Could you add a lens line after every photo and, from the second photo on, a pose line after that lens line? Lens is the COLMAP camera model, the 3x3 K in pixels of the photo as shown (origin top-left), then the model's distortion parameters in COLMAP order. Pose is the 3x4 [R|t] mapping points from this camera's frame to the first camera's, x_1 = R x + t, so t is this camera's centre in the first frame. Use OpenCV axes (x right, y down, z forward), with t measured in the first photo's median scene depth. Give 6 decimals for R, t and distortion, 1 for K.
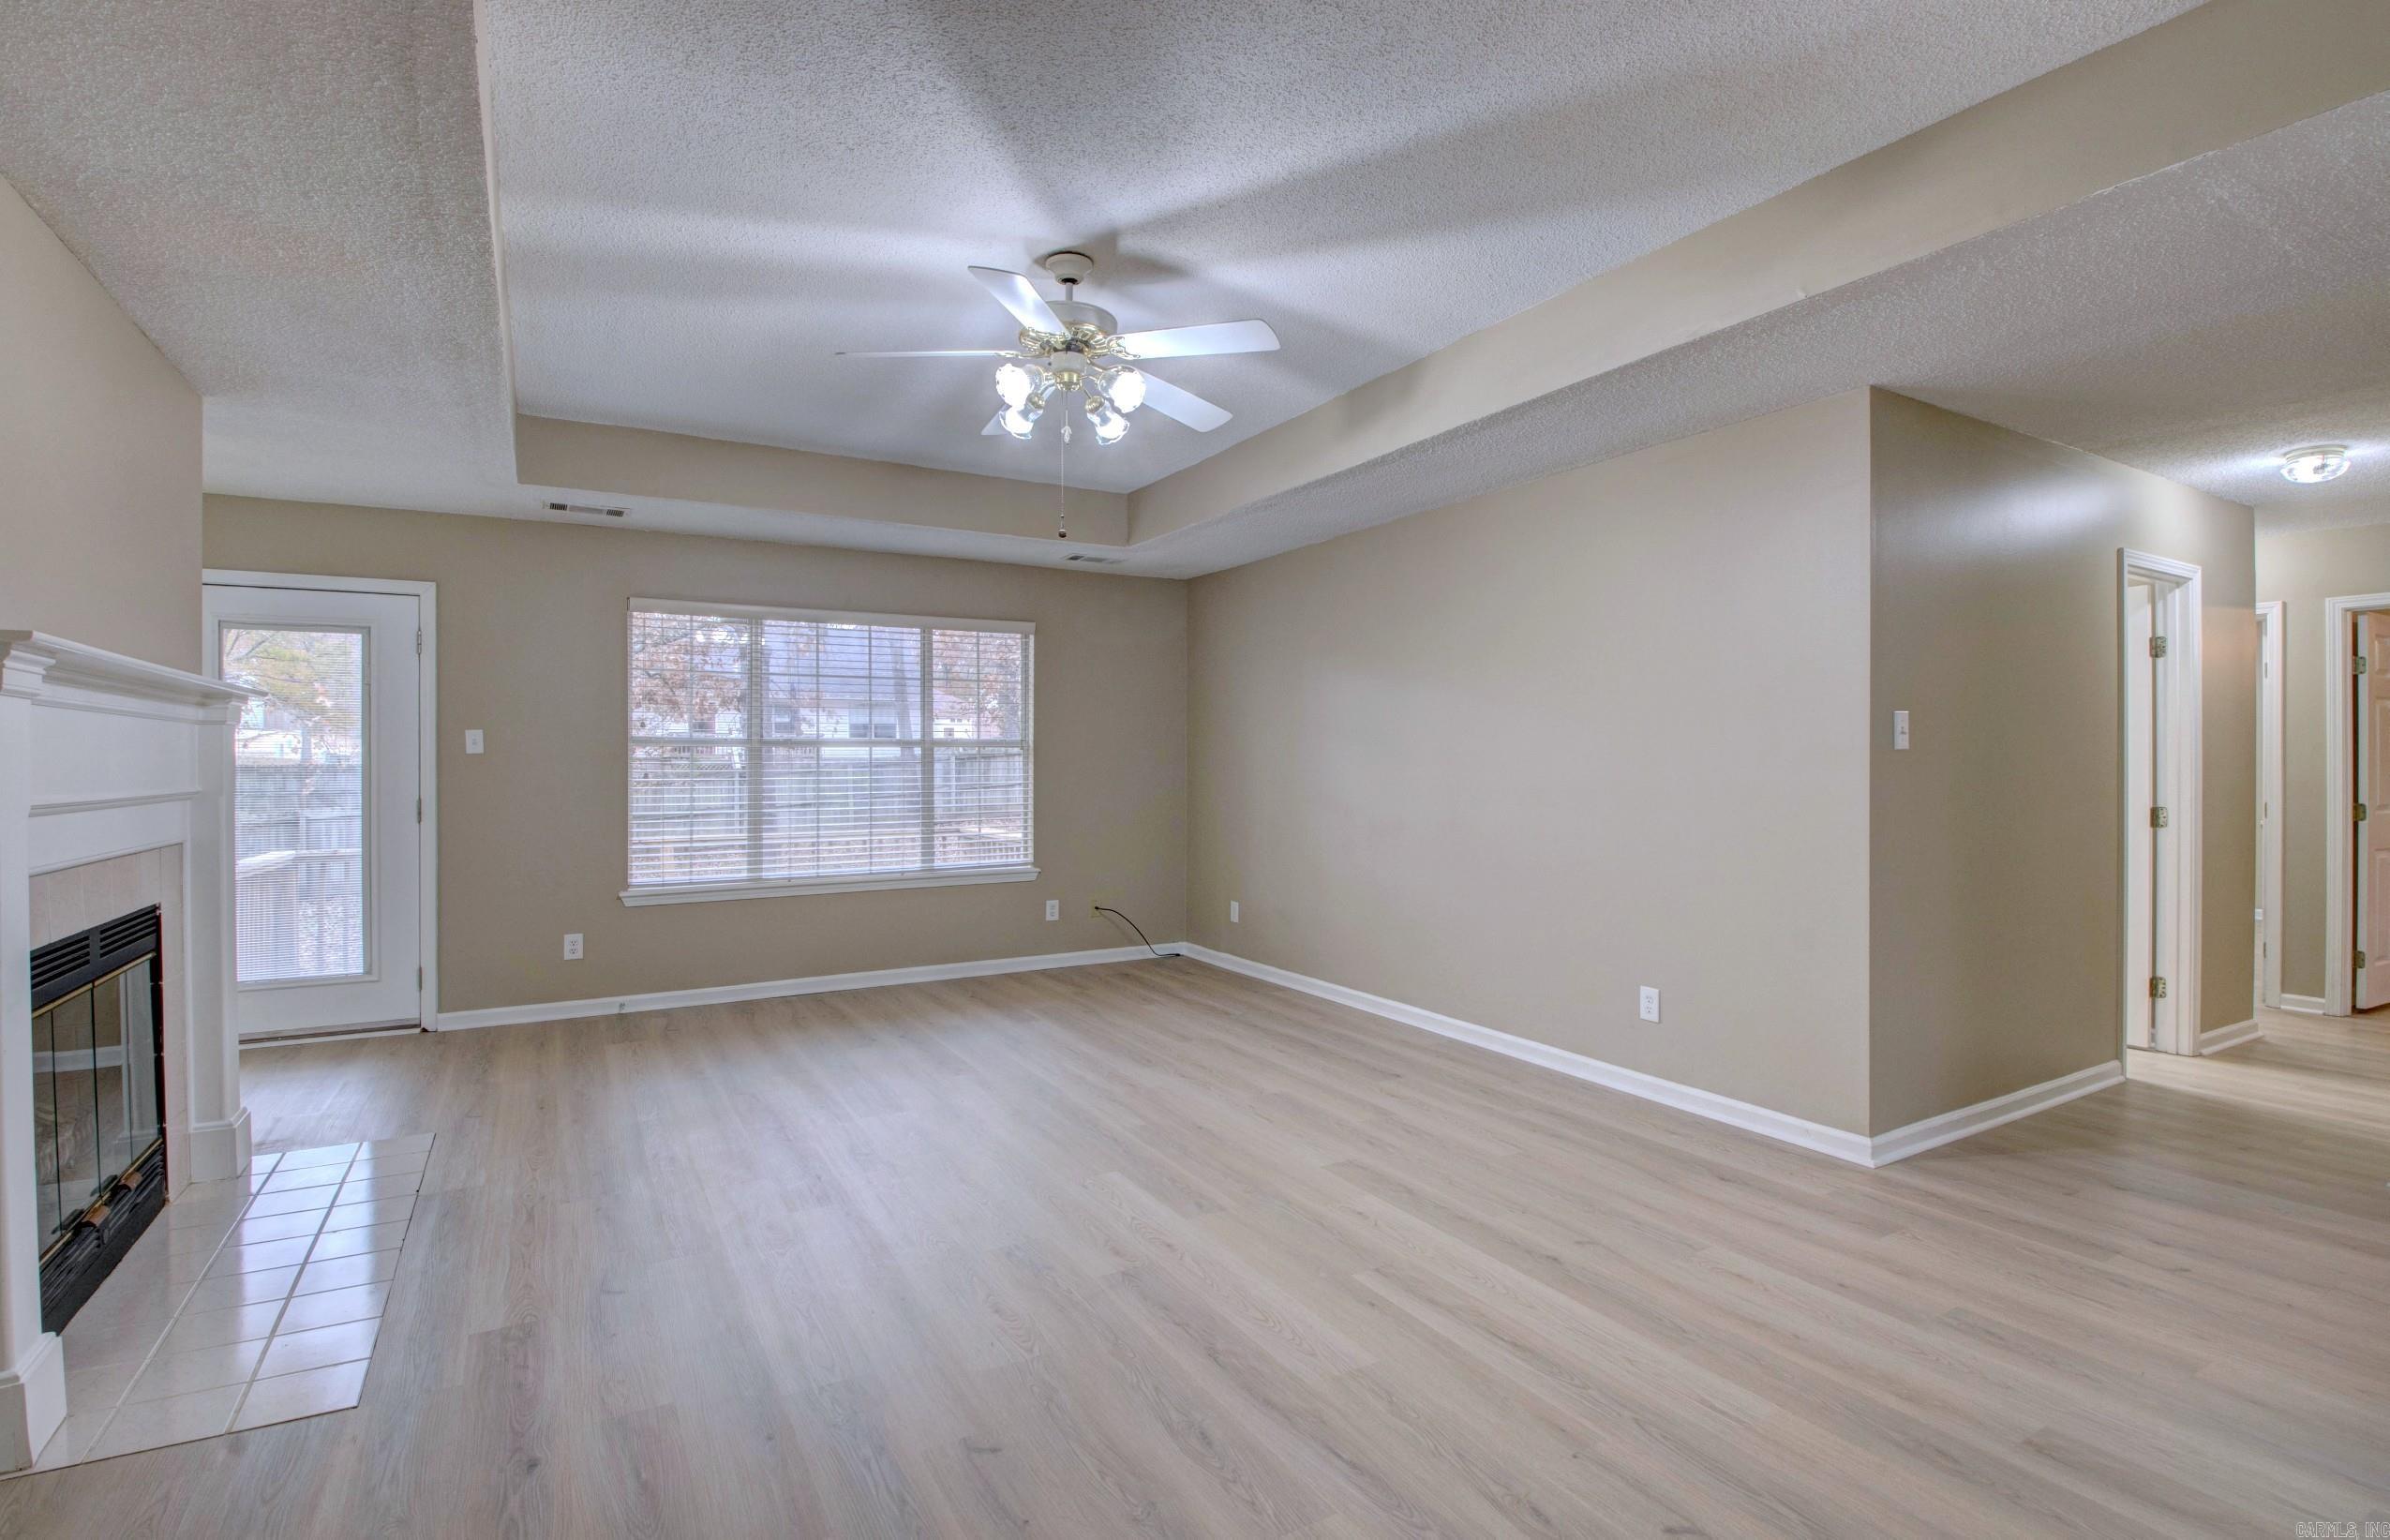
lens RADIAL K [[1128.0, 0, 1184.3], [0, 1128.0, 760.7], [0, 0, 1]] dist [0.025116, -0.030286]
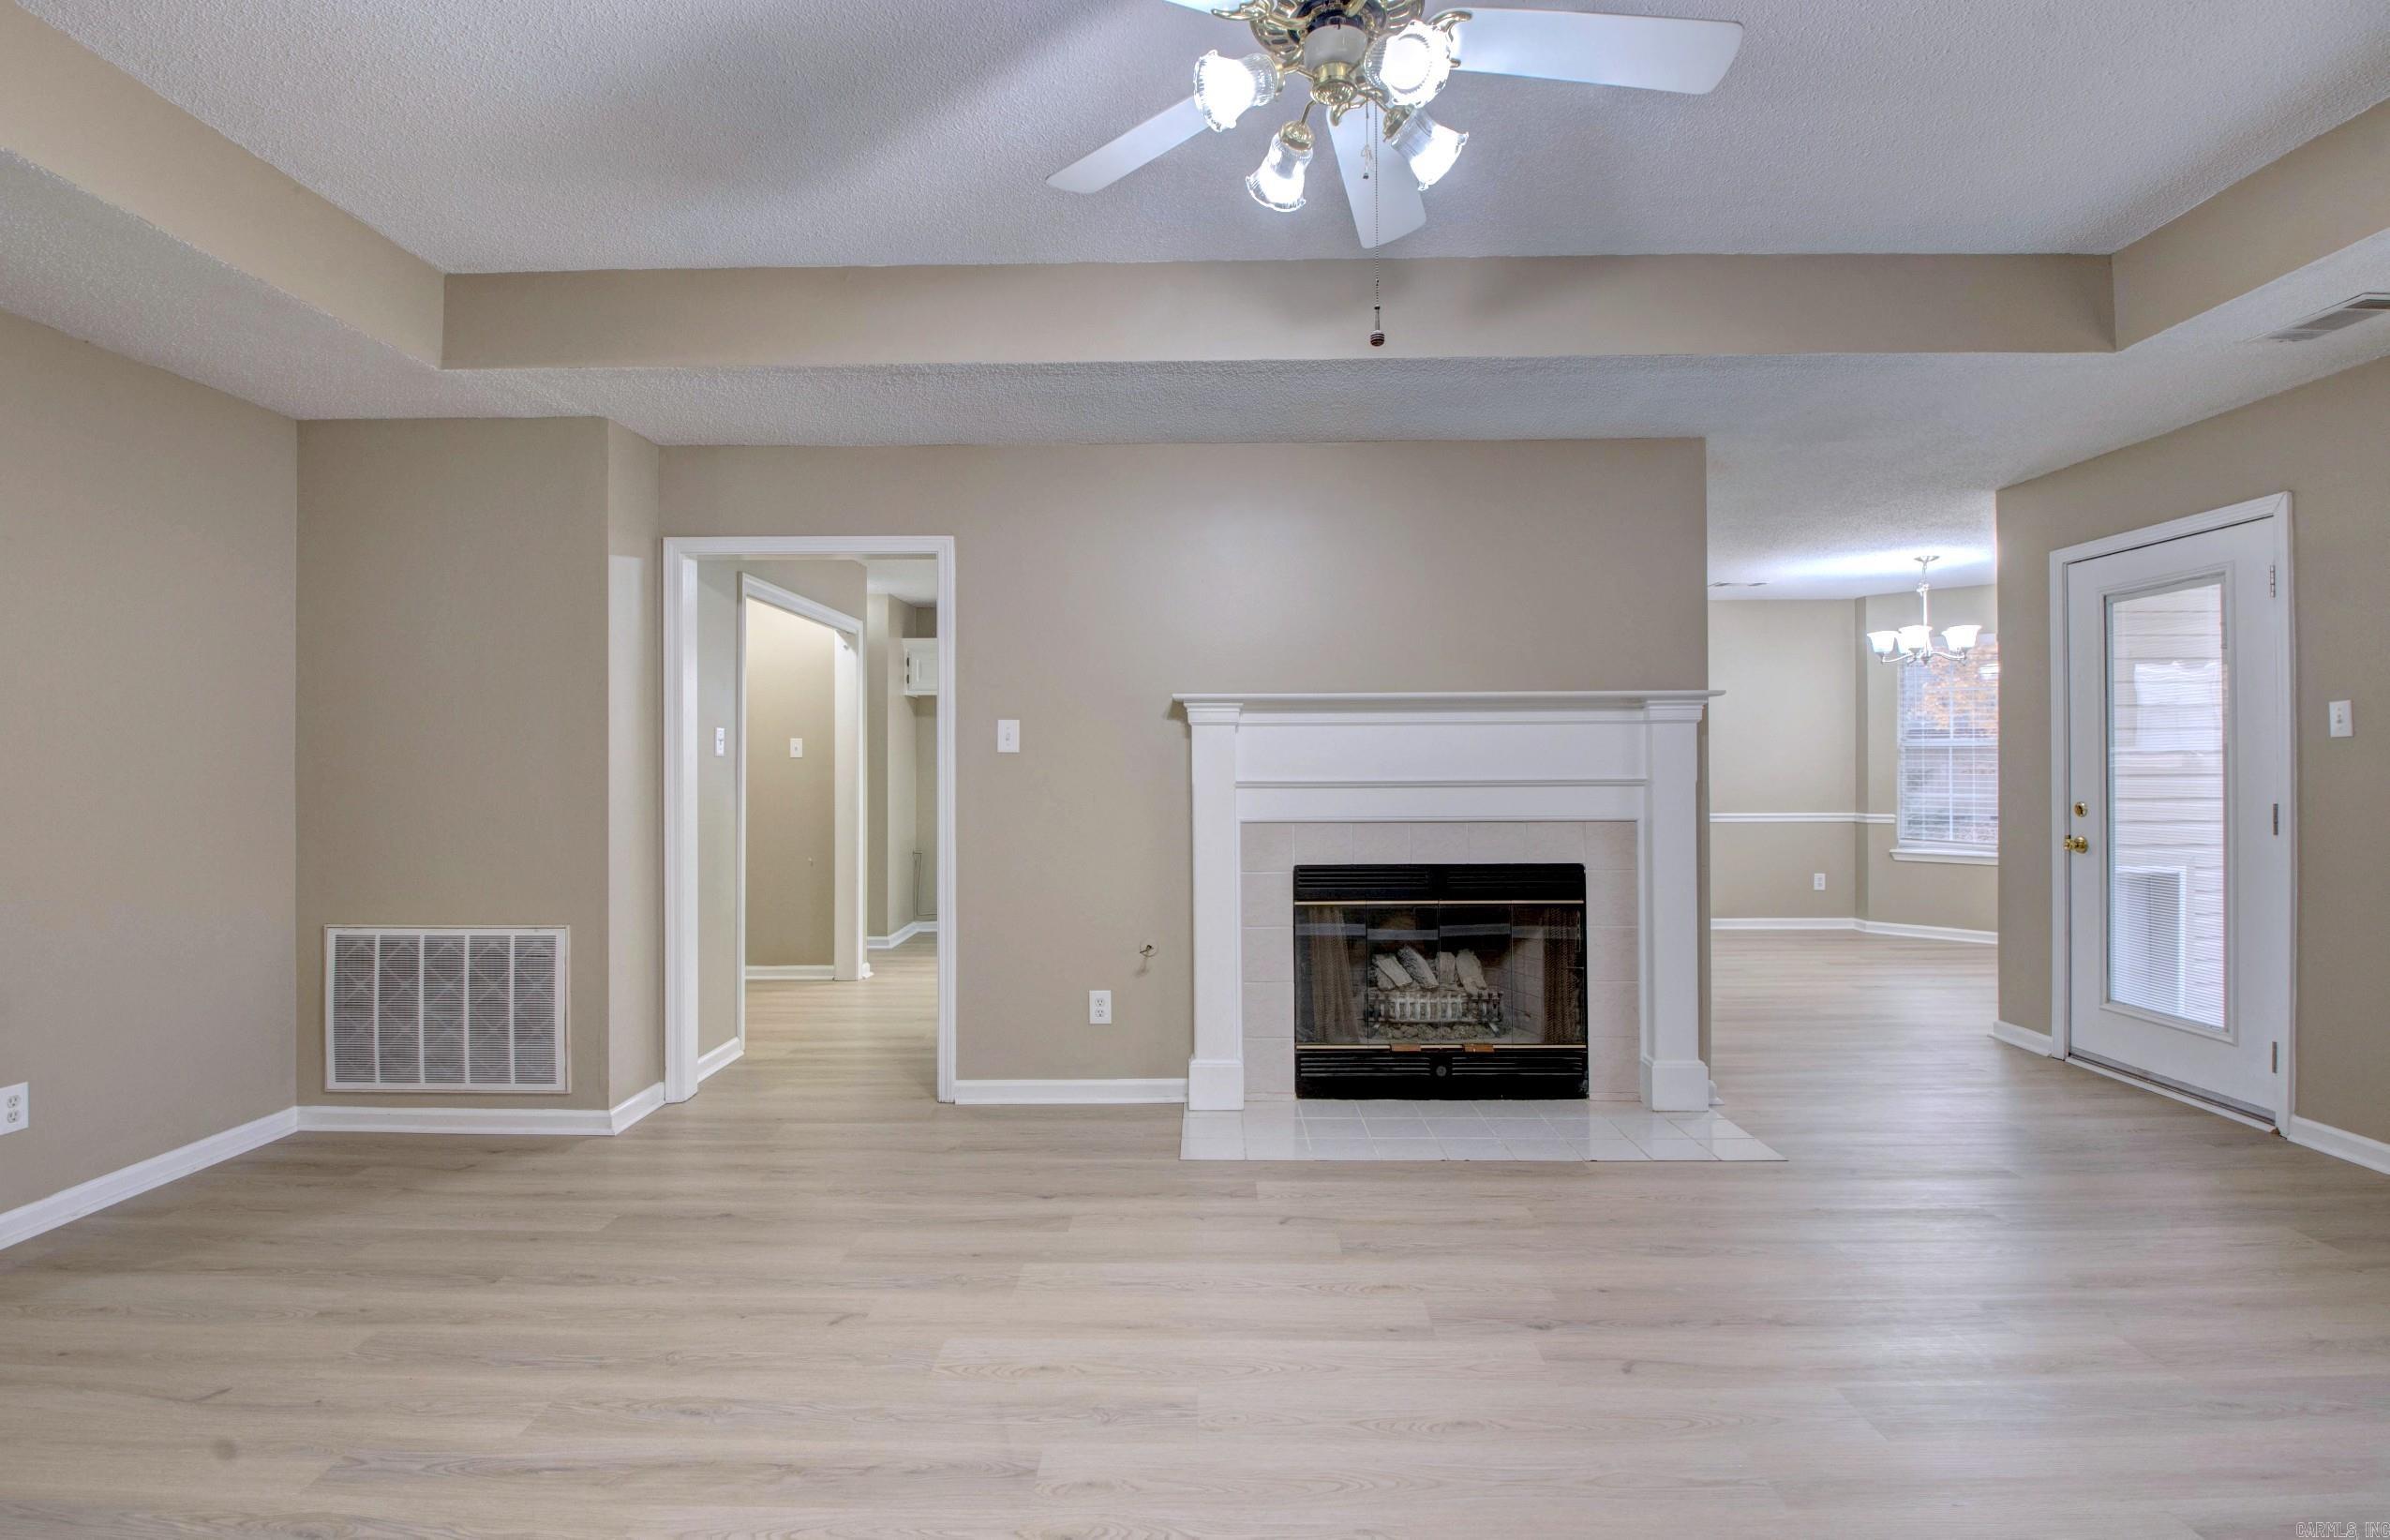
lens RADIAL K [[1128.0, 0, 1184.3], [0, 1128.0, 760.7], [0, 0, 1]] dist [0.025116, -0.030286]
pose [[-0.512148, 0.001038, -0.858896, 0.277533], [0.008218, 0.999959, -0.003692, 0.004368], [0.858858, -0.008949, -0.512136, 0.790085]]
